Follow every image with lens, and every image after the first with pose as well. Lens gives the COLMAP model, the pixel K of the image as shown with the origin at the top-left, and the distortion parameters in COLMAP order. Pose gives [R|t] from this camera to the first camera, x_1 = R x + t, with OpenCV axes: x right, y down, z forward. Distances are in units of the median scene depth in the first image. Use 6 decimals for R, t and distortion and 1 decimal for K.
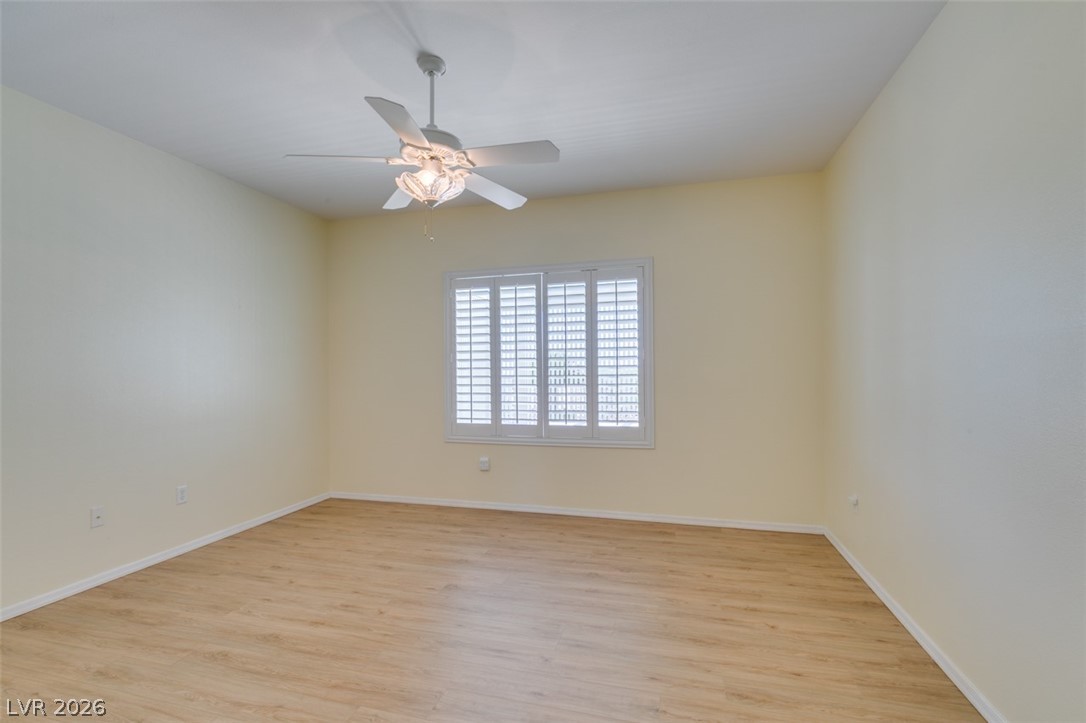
lens RADIAL K [[485.1, 0, 542.6], [0, 485.1, 367.8], [0, 0, 1]] dist [0.002004, -0.000595]
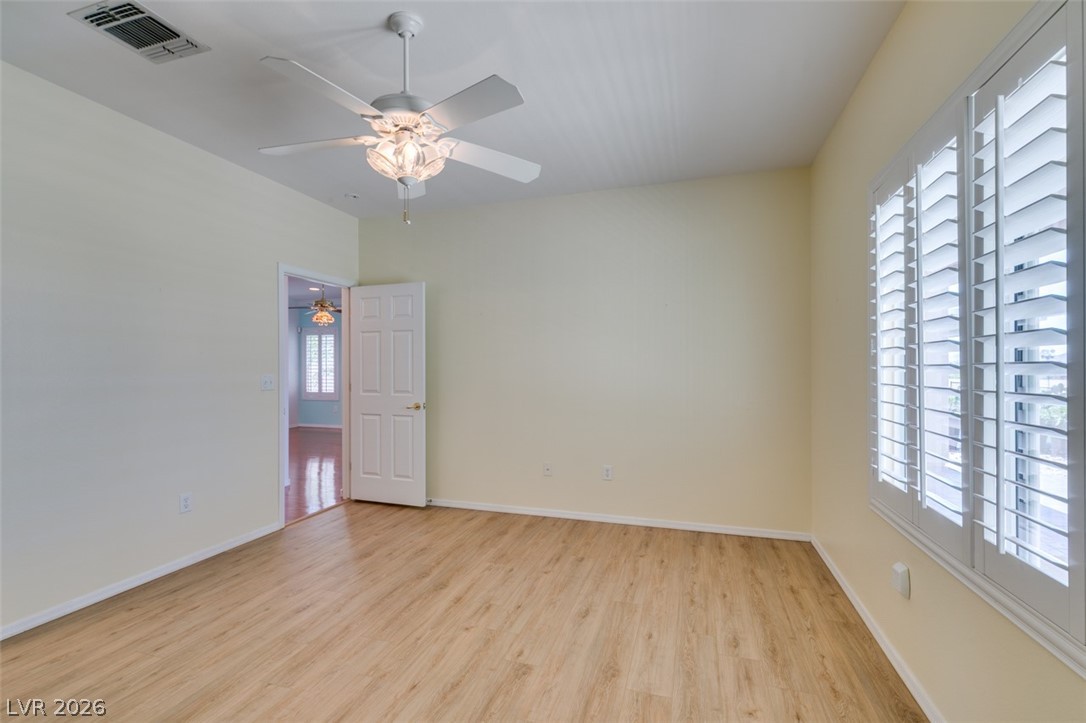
lens RADIAL K [[485.1, 0, 542.6], [0, 485.1, 367.8], [0, 0, 1]] dist [0.002004, -0.000595]
pose [[-0.030496, 0.007304, -0.999508, 0.467476], [0.000354, 0.999973, 0.007297, -0.003418], [0.999535, -0.000132, -0.030497, 0.926301]]
